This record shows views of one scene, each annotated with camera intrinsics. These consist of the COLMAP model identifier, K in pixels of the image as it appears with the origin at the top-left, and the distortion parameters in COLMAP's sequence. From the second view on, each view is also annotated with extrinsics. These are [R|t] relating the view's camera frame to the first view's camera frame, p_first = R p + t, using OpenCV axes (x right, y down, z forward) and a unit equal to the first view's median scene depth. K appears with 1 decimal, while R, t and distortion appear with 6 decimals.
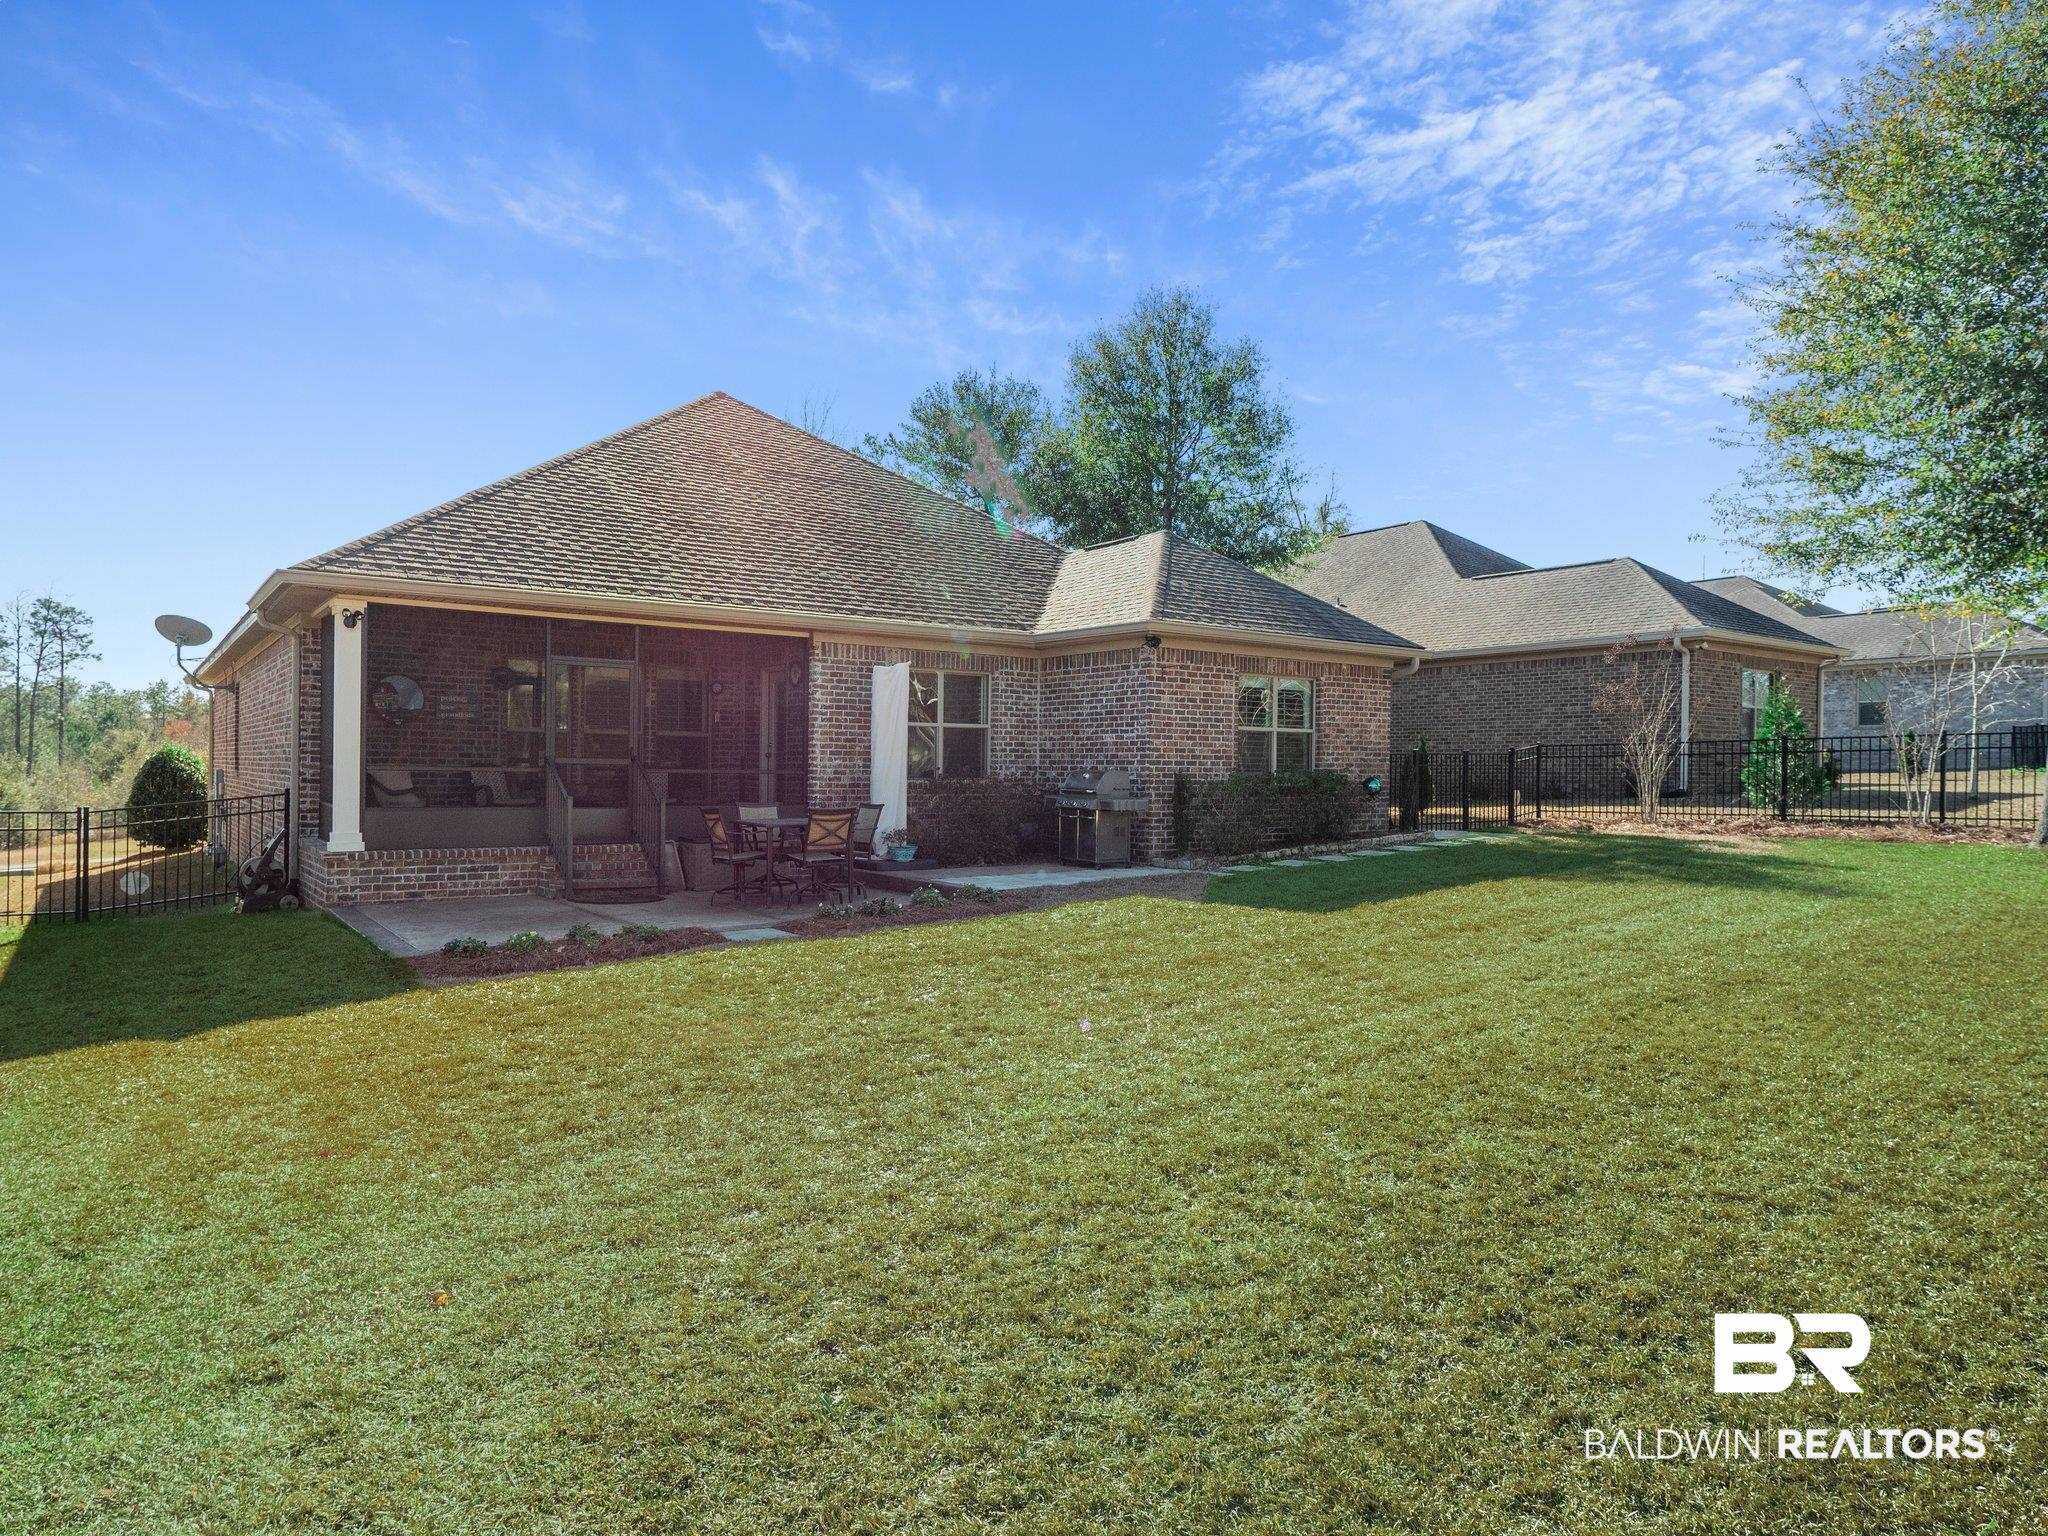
lens RADIAL K [[1267.9, 0, 1024.1], [0, 1267.9, 803.6], [0, 0, 1]] dist [0.003509, 0.000215]
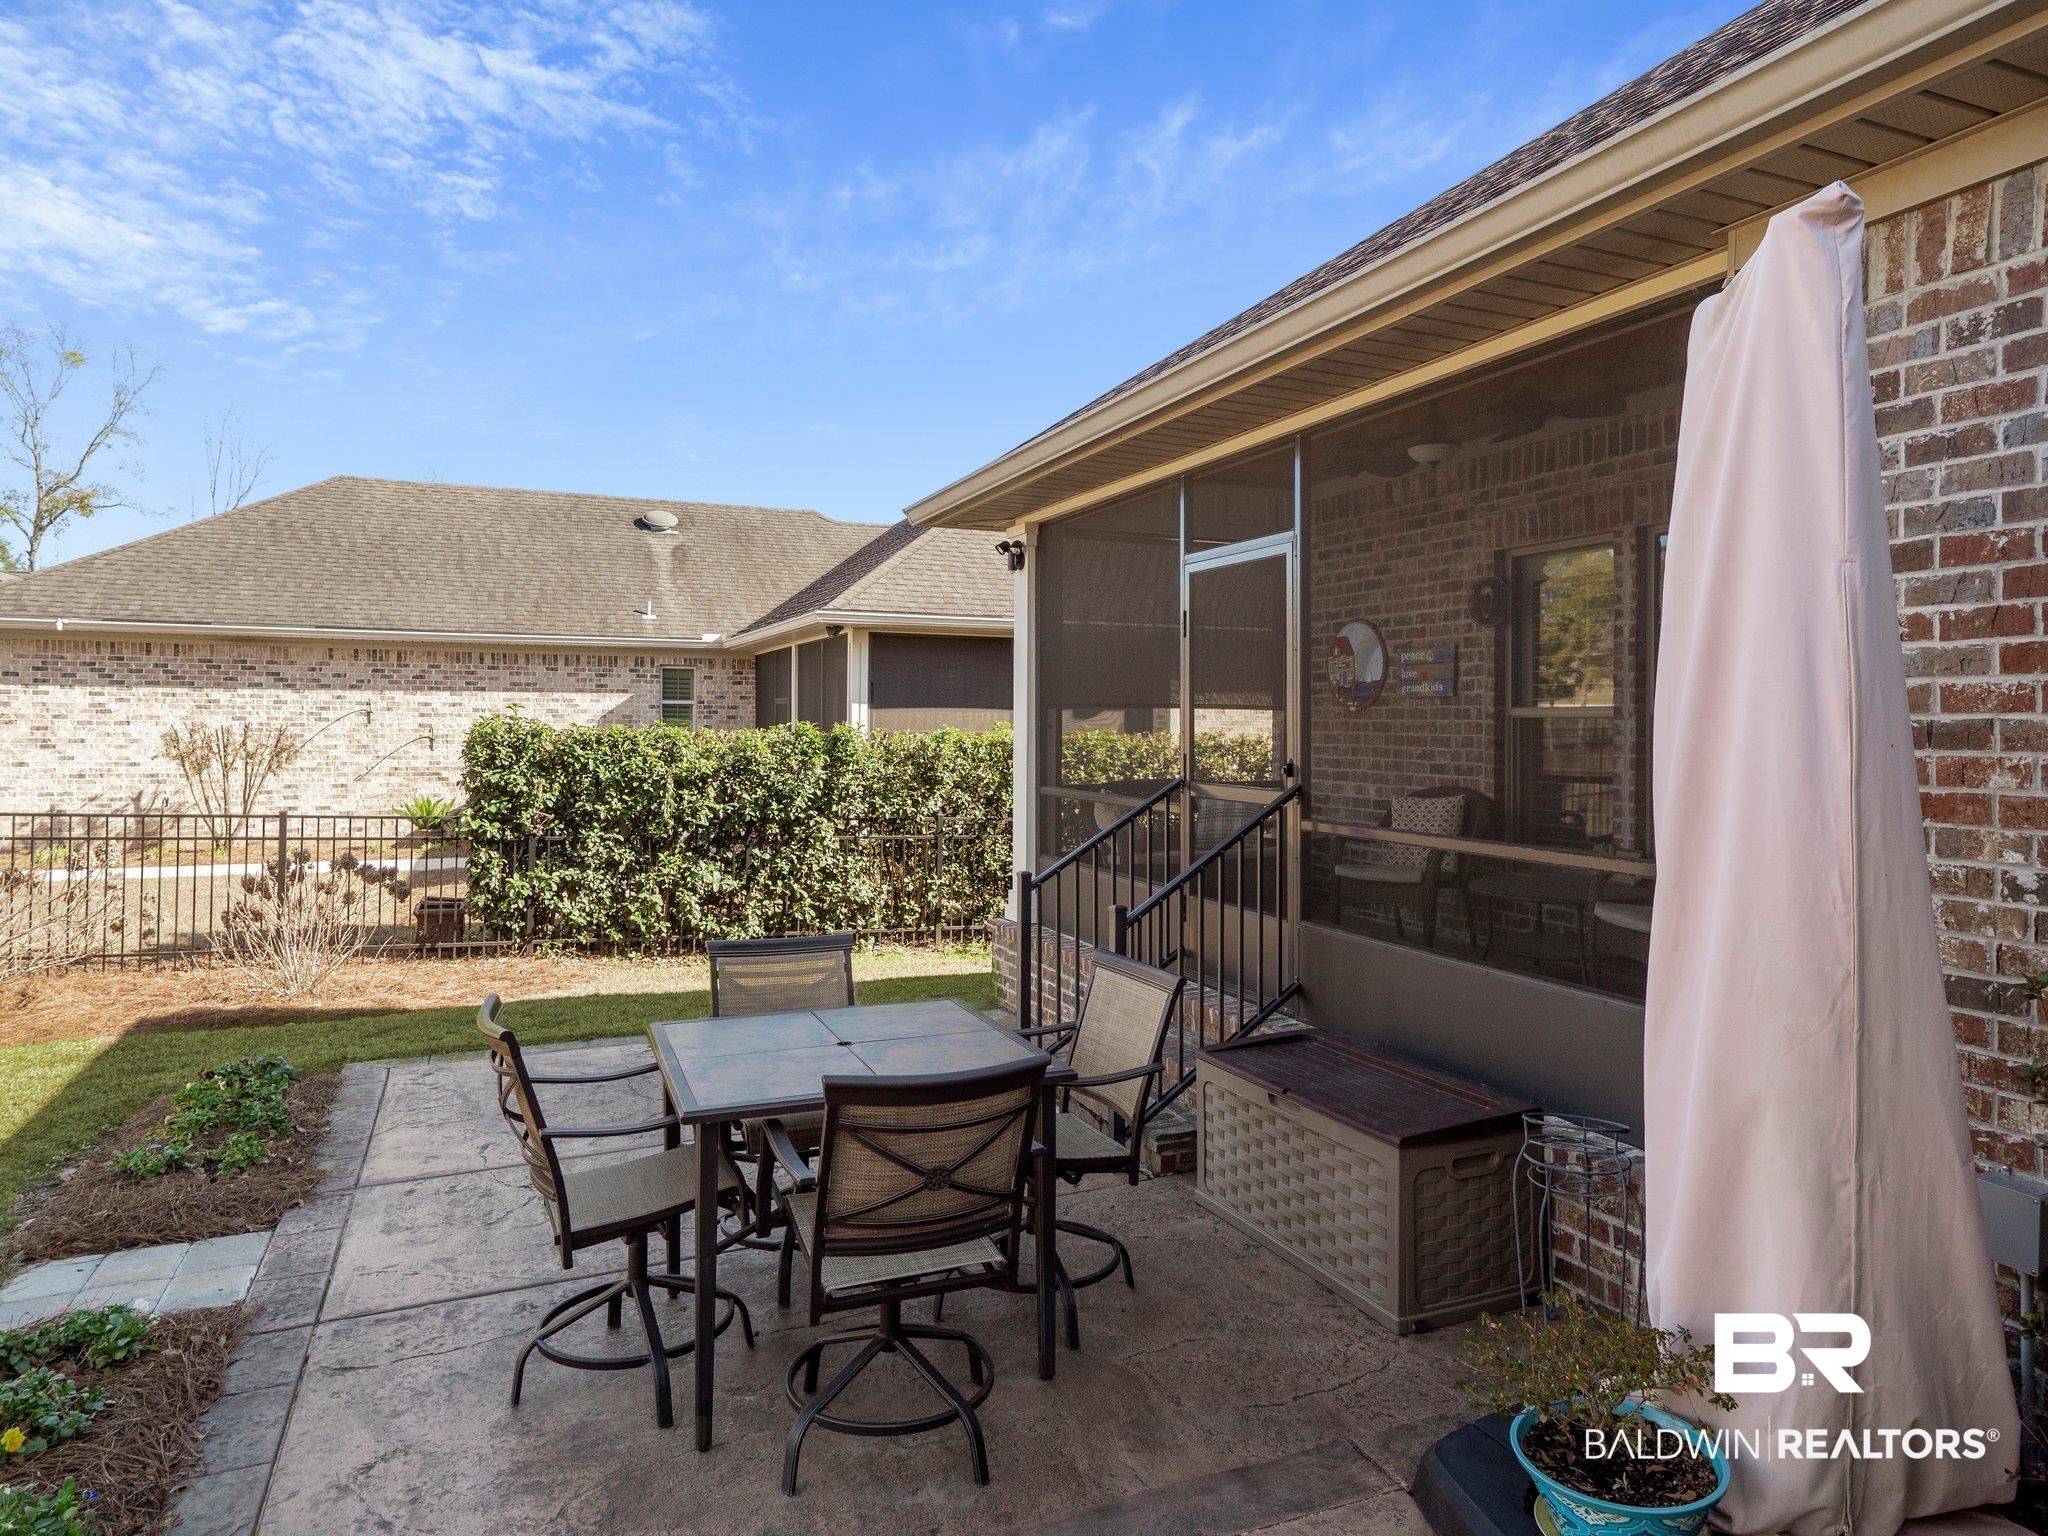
lens RADIAL K [[1246.6, 0, 1036.0], [0, 1246.6, 672.4], [0, 0, 1]] dist [-0.001686, -0.000107]
pose [[-0.224793, -0.049435, -0.973152, 0.060686], [-0.029935, 0.998591, -0.043813, -0.048498], [0.973947, 0.019282, -0.225956, 0.932526]]
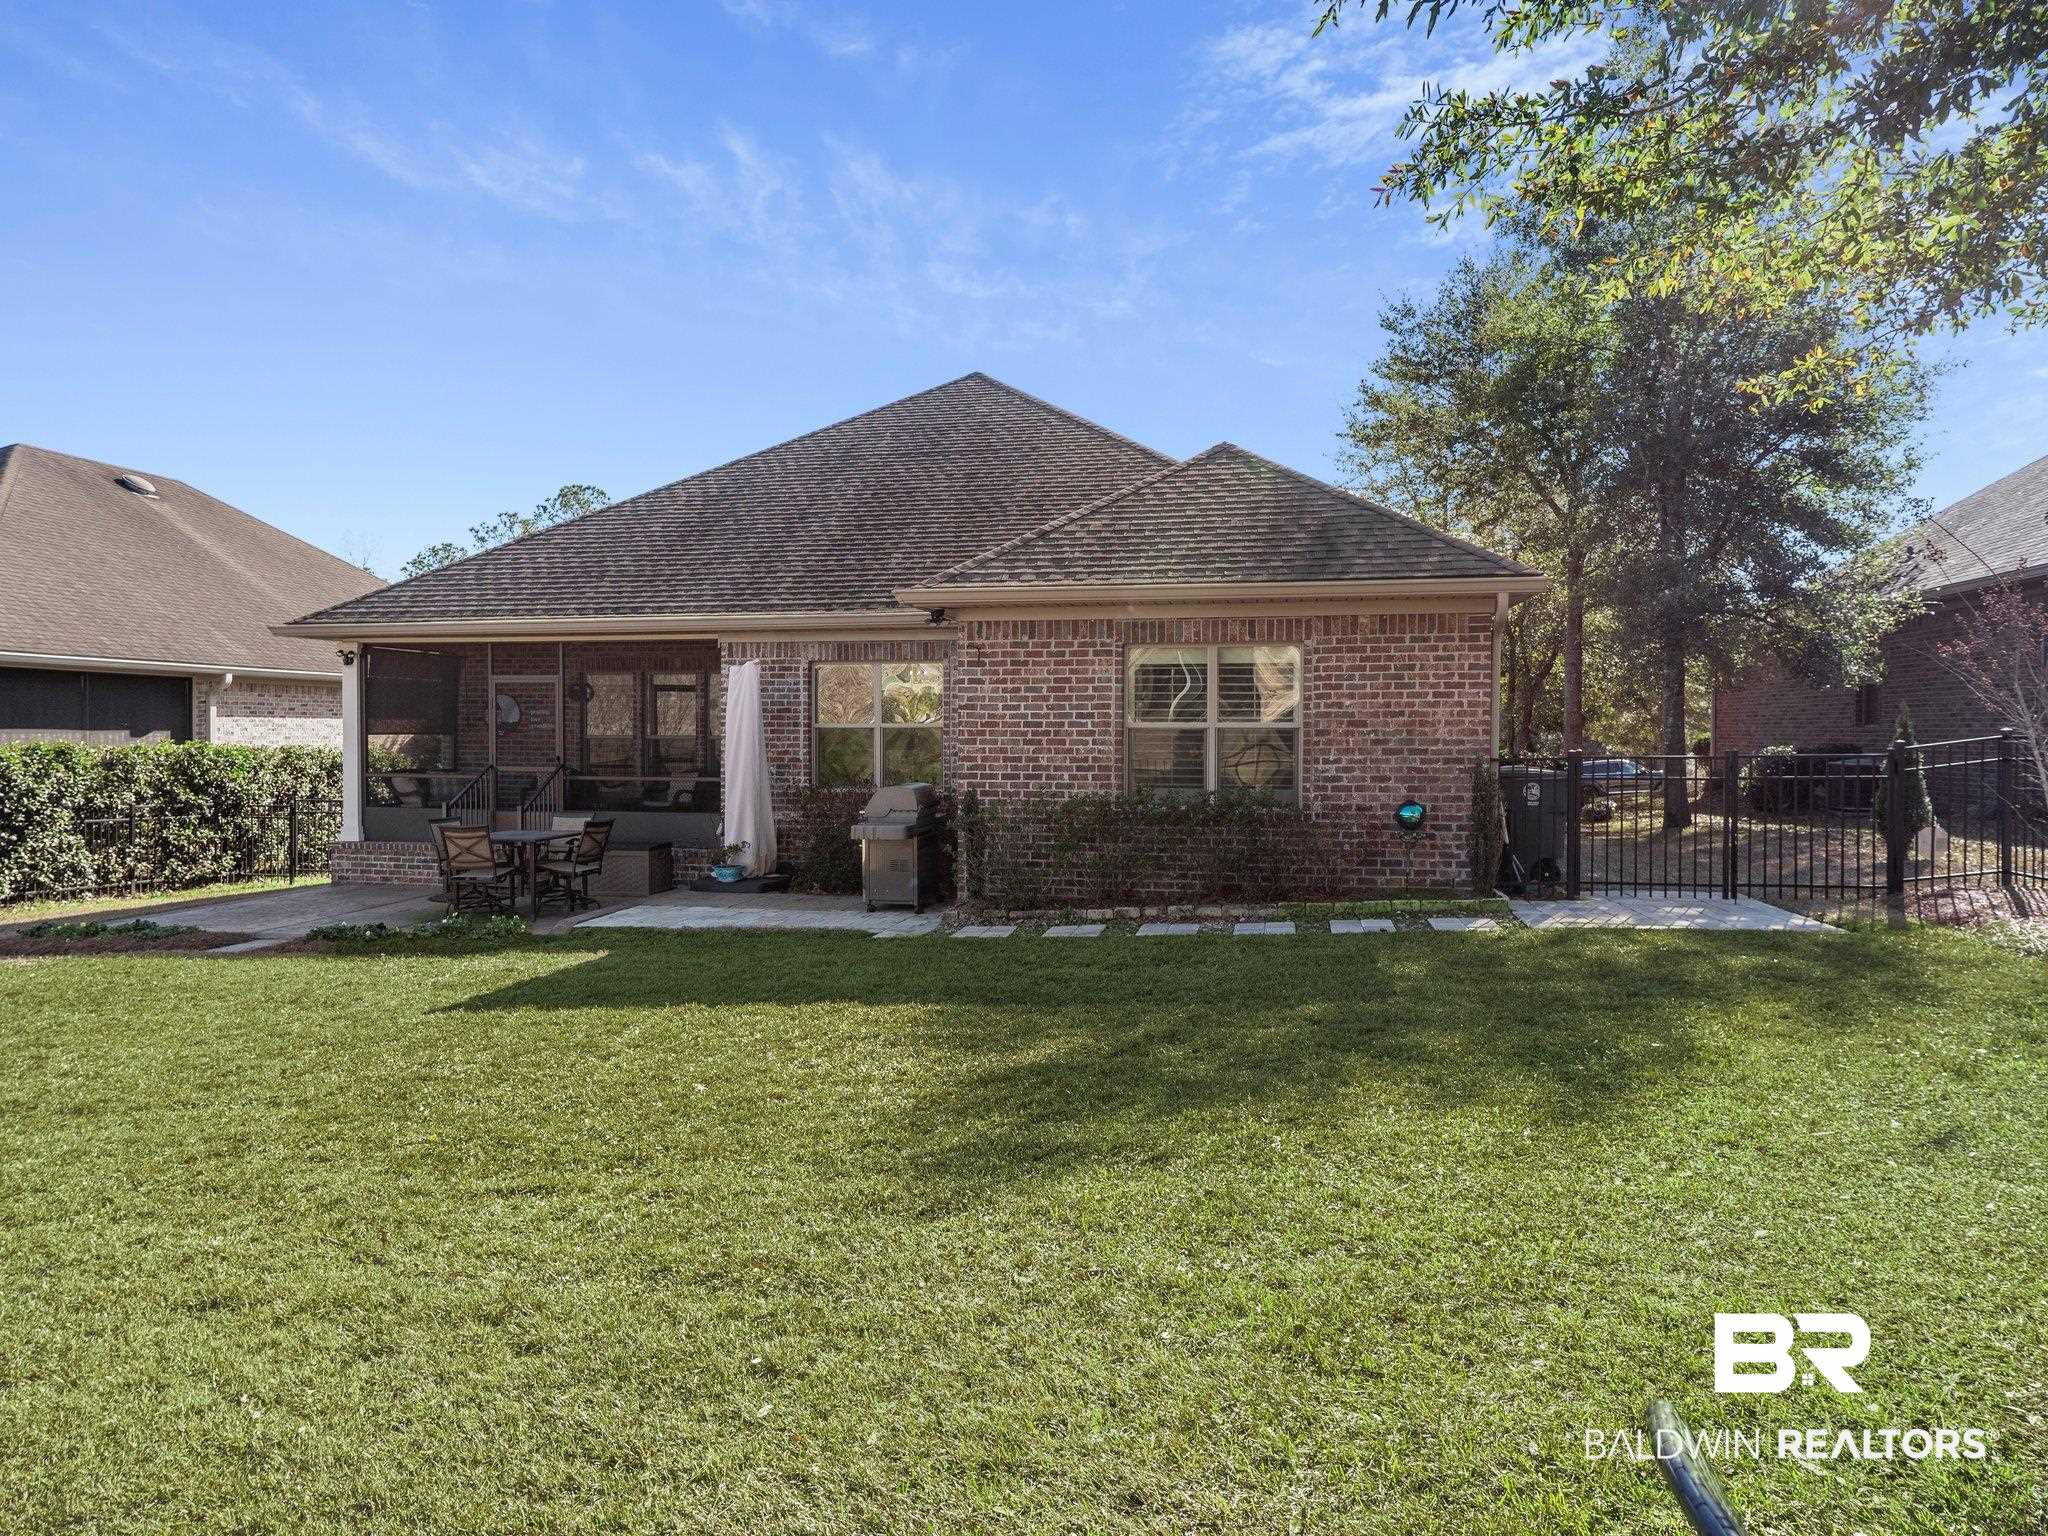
lens RADIAL K [[1267.9, 0, 1024.1], [0, 1267.9, 803.6], [0, 0, 1]] dist [0.003509, 0.000215]
pose [[0.667082, 0.034049, -0.744206, 0.701455], [-0.013940, 0.999351, 0.033227, -0.041963], [0.744854, -0.011791, 0.667123, 0.531558]]
